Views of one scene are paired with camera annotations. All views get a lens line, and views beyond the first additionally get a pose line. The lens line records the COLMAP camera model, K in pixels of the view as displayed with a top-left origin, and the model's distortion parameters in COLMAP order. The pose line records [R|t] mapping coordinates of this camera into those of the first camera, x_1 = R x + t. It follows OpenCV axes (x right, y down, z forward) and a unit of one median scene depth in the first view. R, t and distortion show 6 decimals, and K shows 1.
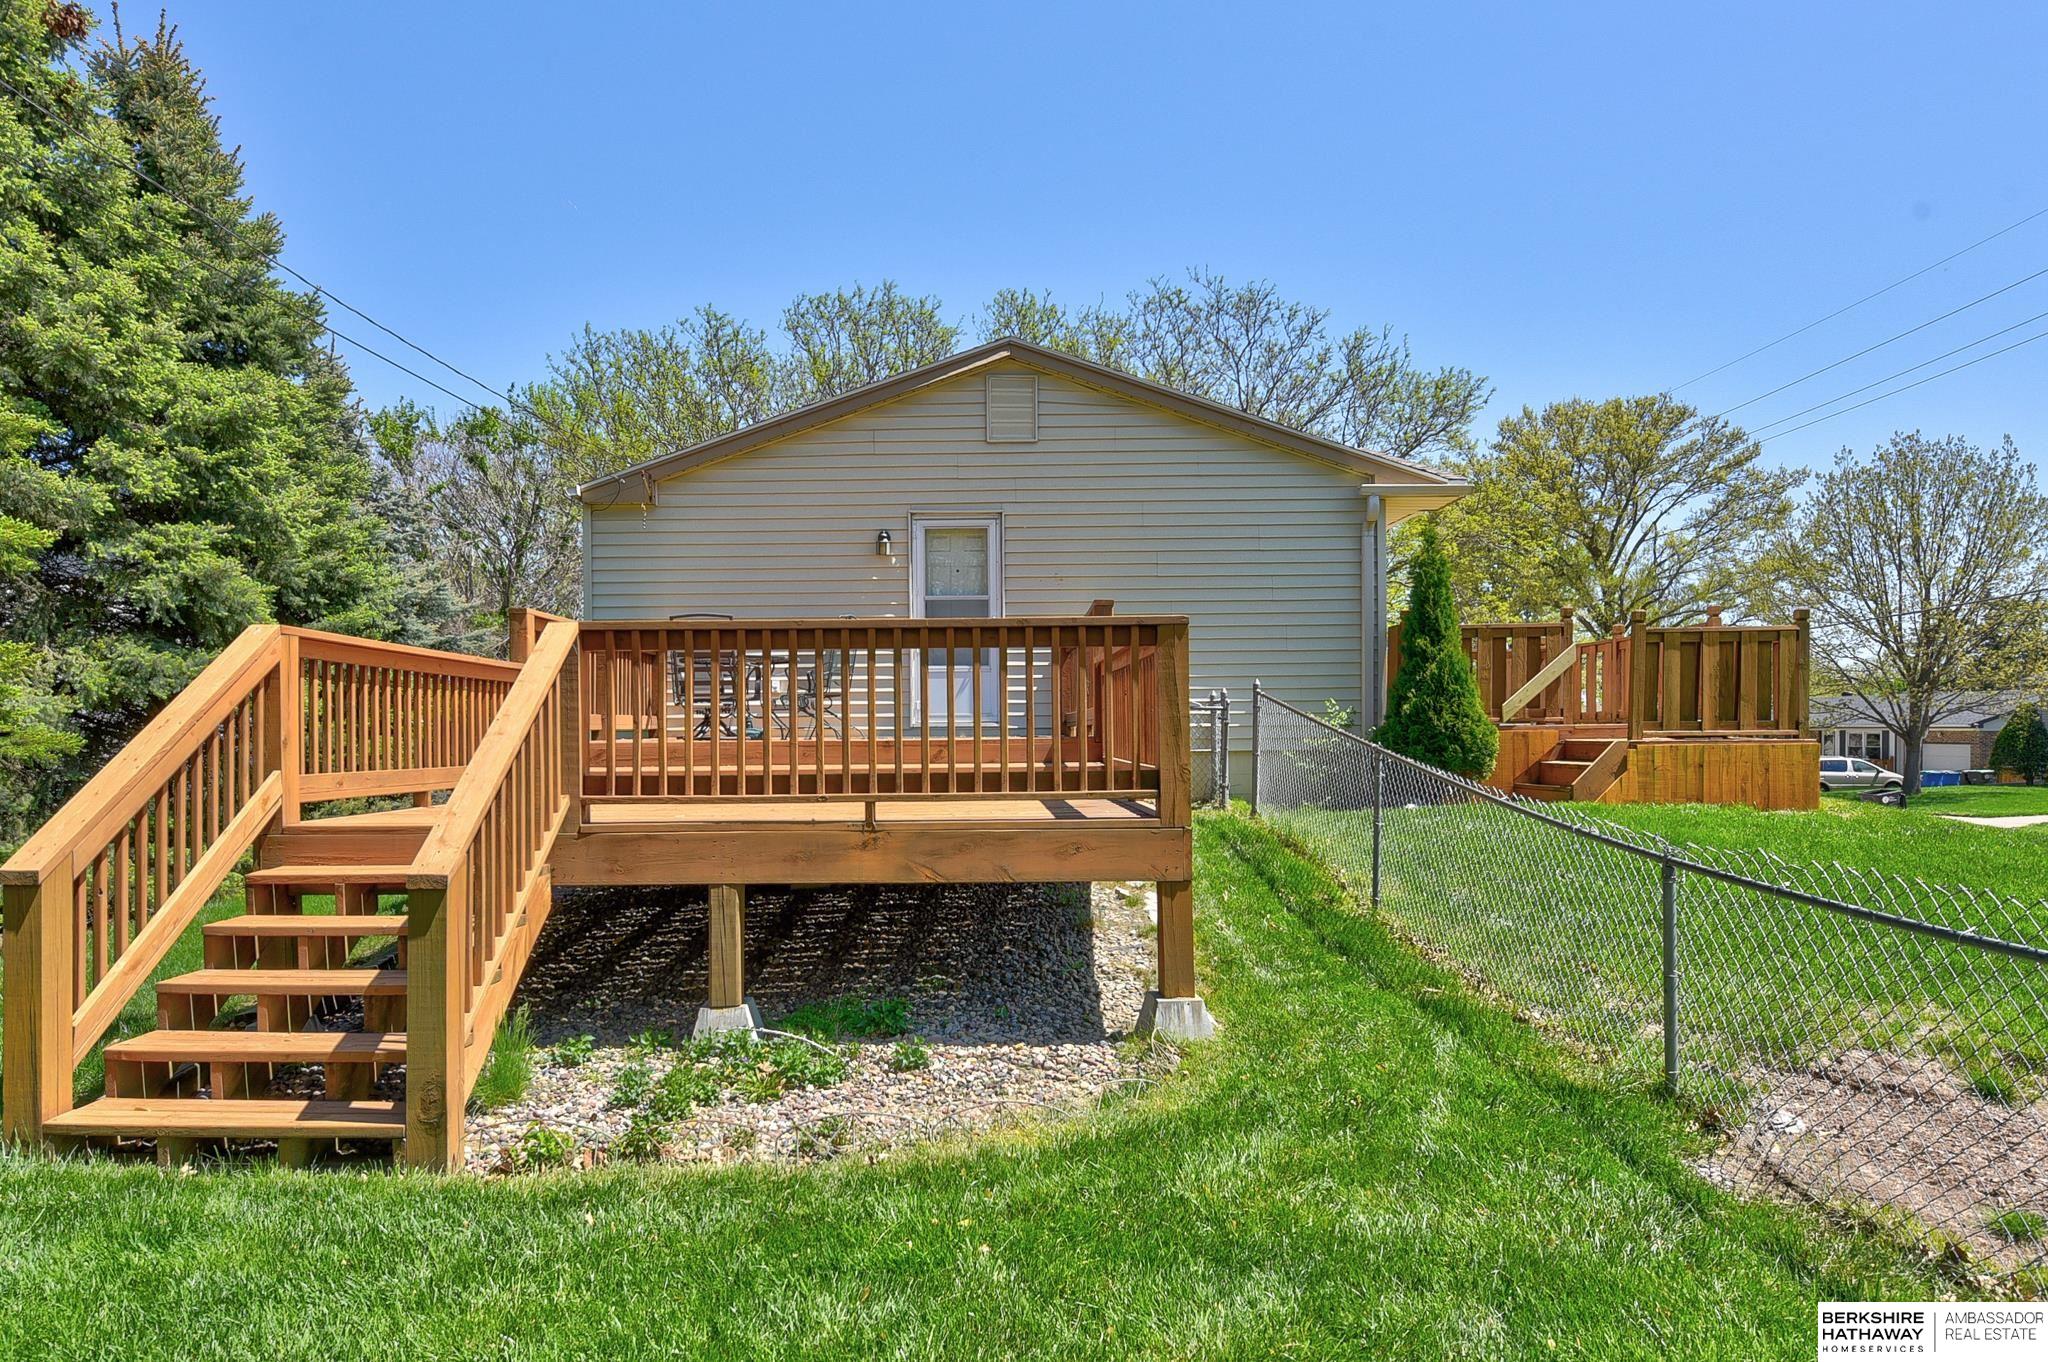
lens RADIAL K [[1180.5, 0, 1036.3], [0, 1180.5, 715.3], [0, 0, 1]] dist [0.005482, -0.005397]
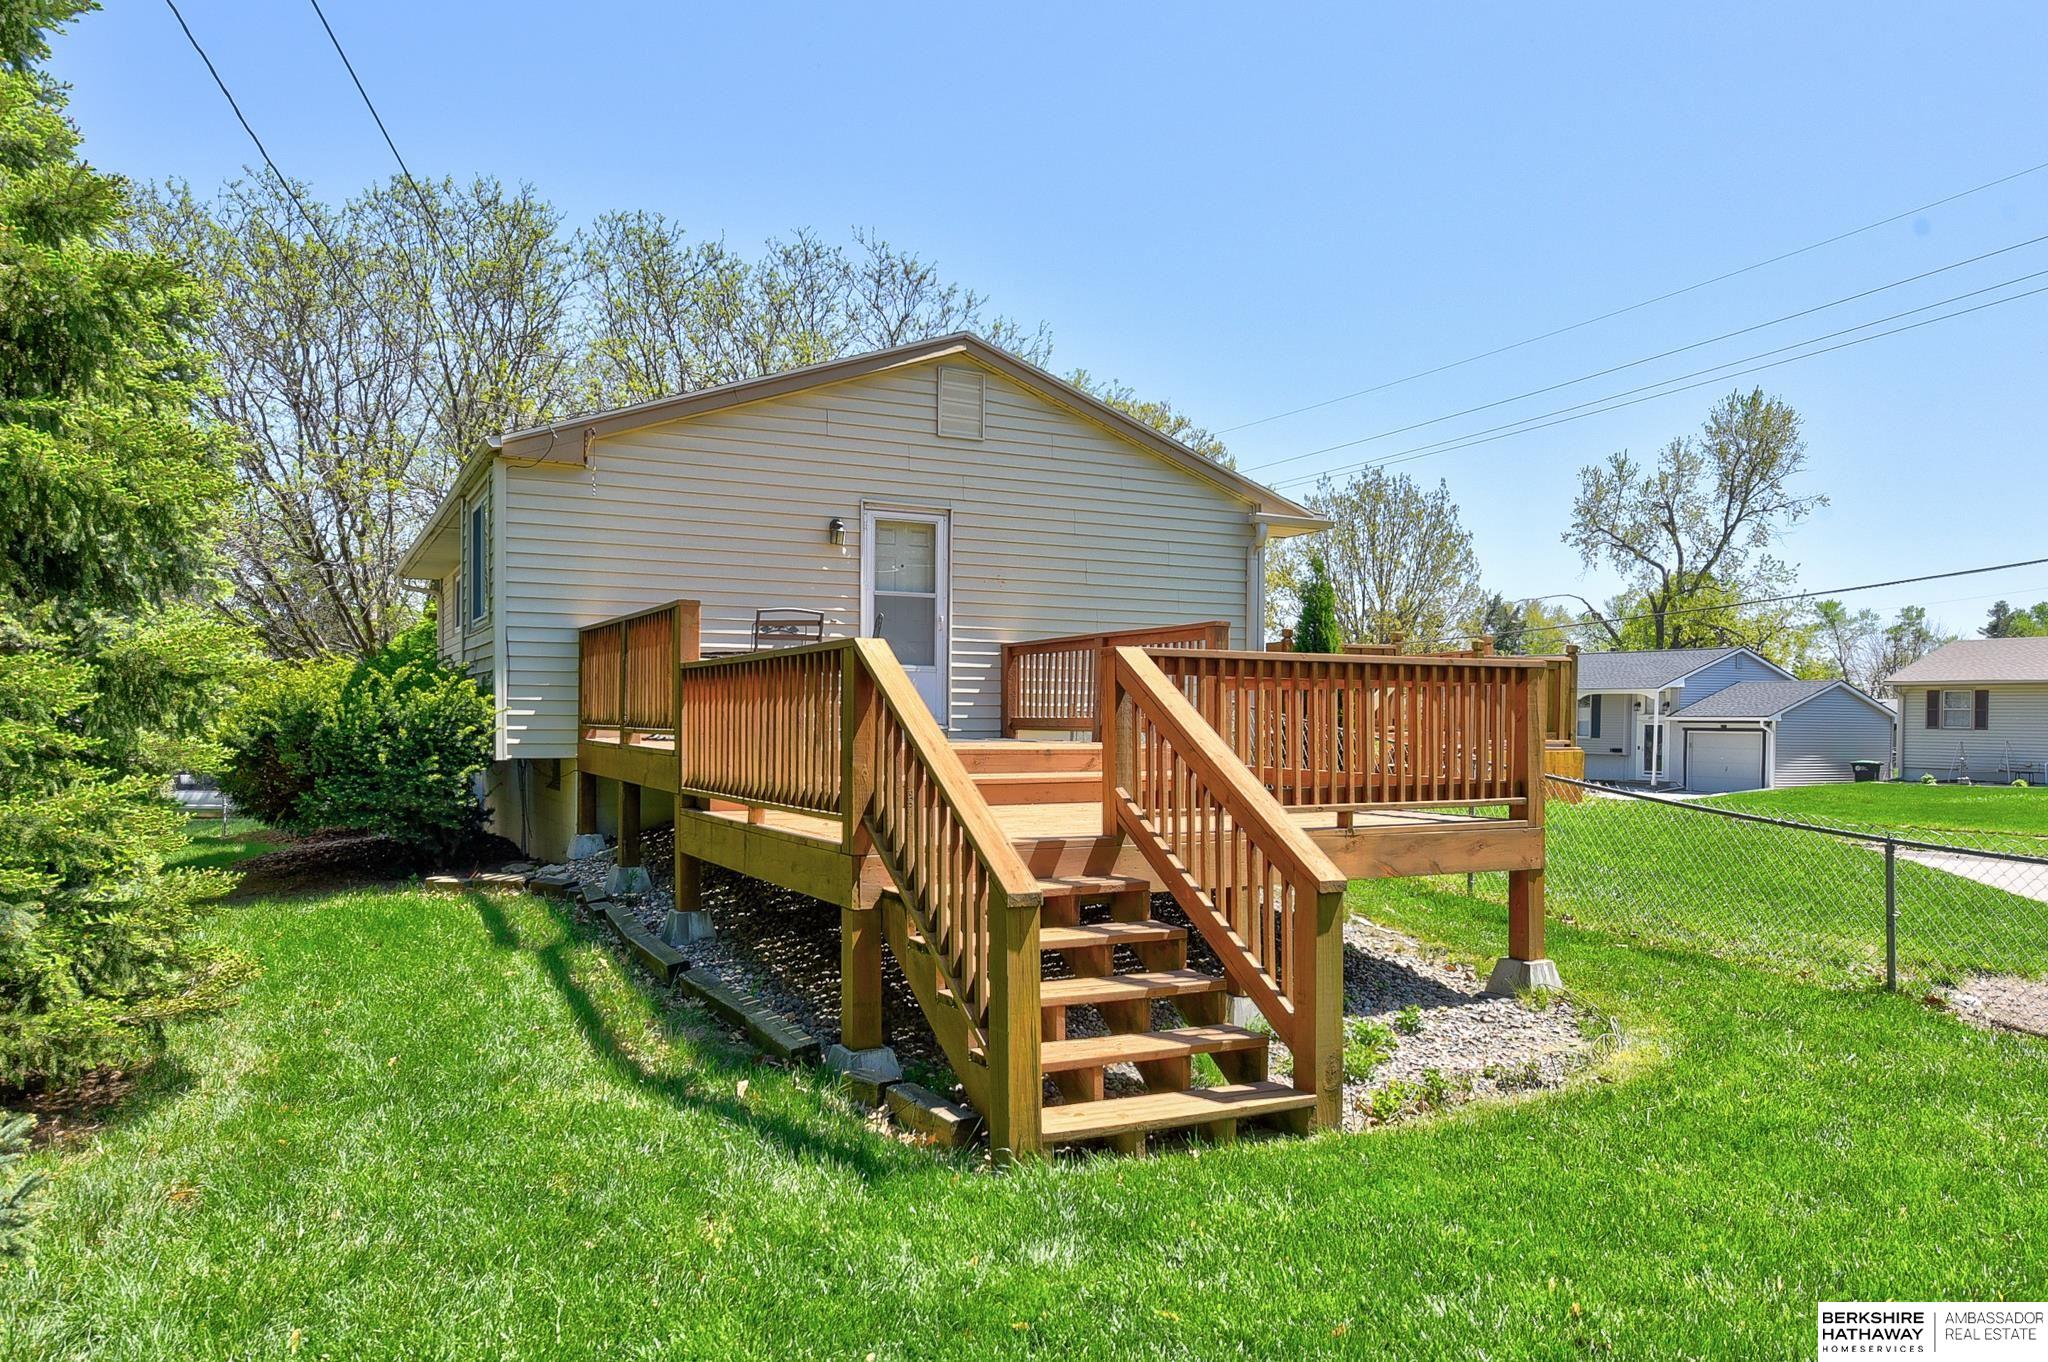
lens RADIAL K [[1365.7, 0, 1010.4], [0, 1365.7, 686.4], [0, 0, 1]] dist [0.006672, 0.000548]
pose [[0.887718, 0.023985, 0.459763, -0.526985], [-0.020075, 0.999709, -0.013391, -0.012487], [-0.459950, 0.002658, 0.887941, -0.023686]]
